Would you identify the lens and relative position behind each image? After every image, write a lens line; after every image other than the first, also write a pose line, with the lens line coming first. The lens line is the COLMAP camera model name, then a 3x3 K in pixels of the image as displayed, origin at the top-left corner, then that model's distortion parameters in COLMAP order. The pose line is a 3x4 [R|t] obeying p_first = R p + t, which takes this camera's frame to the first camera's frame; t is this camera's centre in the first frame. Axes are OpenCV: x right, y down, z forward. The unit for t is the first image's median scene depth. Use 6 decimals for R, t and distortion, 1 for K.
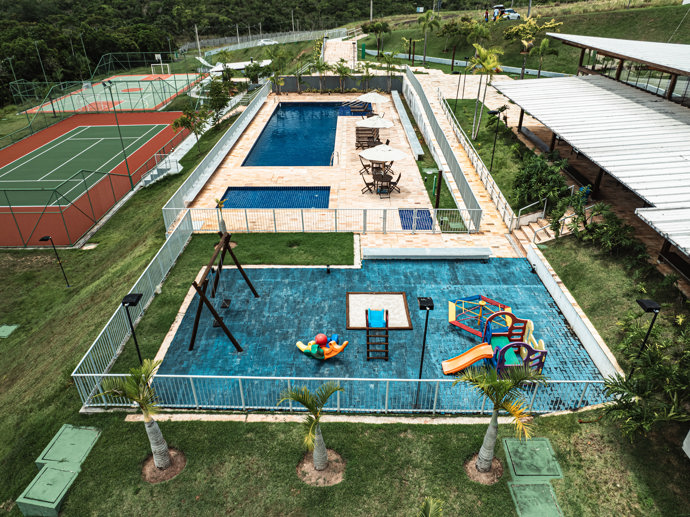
lens RADIAL K [[481.0, 0, 345.0], [0, 481.0, 258.5], [0, 0, 1]] dist [-0.037991, 0.001629]
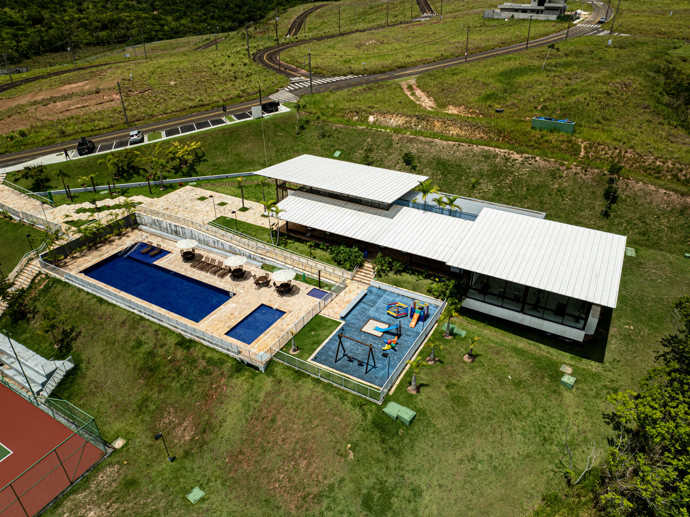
lens RADIAL K [[484.2, 0, 345.0], [0, 484.2, 258.5], [0, 0, 1]] dist [-0.039565, -0.000044]
pose [[0.487709, -0.434771, 0.757043, -0.767474], [0.432157, 0.873700, 0.223359, -0.368811], [-0.758538, 0.218228, 0.614000, -0.257834]]
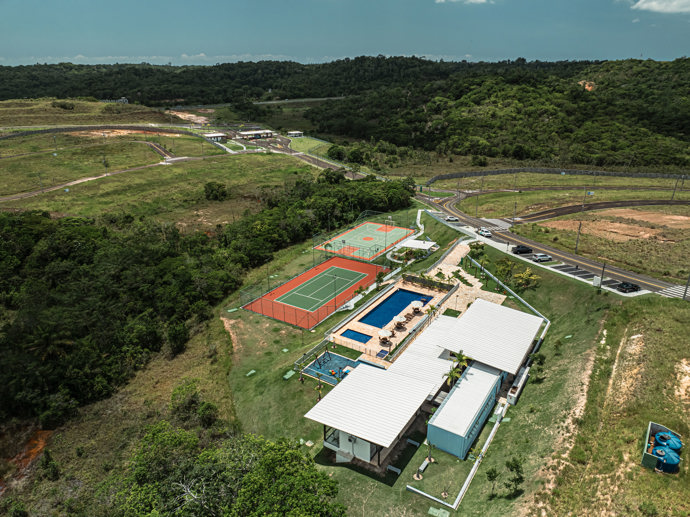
lens RADIAL K [[484.2, 0, 345.0], [0, 484.2, 258.5], [0, 0, 1]] dist [-0.039565, -0.000044]
pose [[0.844697, 0.196657, -0.497809, 0.894893], [-0.263764, 0.962227, -0.067441, -0.255247], [0.465742, 0.188271, 0.864661, -1.381429]]
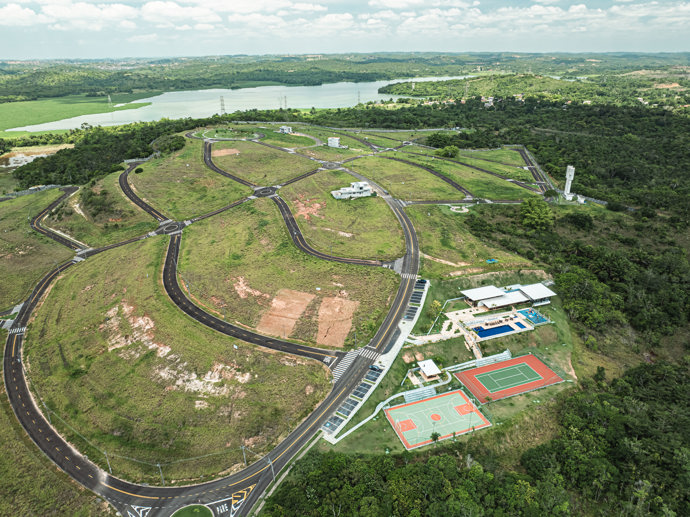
lens RADIAL K [[481.0, 0, 345.0], [0, 481.0, 258.5], [0, 0, 1]] dist [-0.037991, 0.001629]
pose [[-0.345353, -0.361125, 0.866210, -3.795431], [0.476576, 0.727645, 0.493365, -4.216278], [-0.808459, 0.583200, -0.079191, 2.195293]]
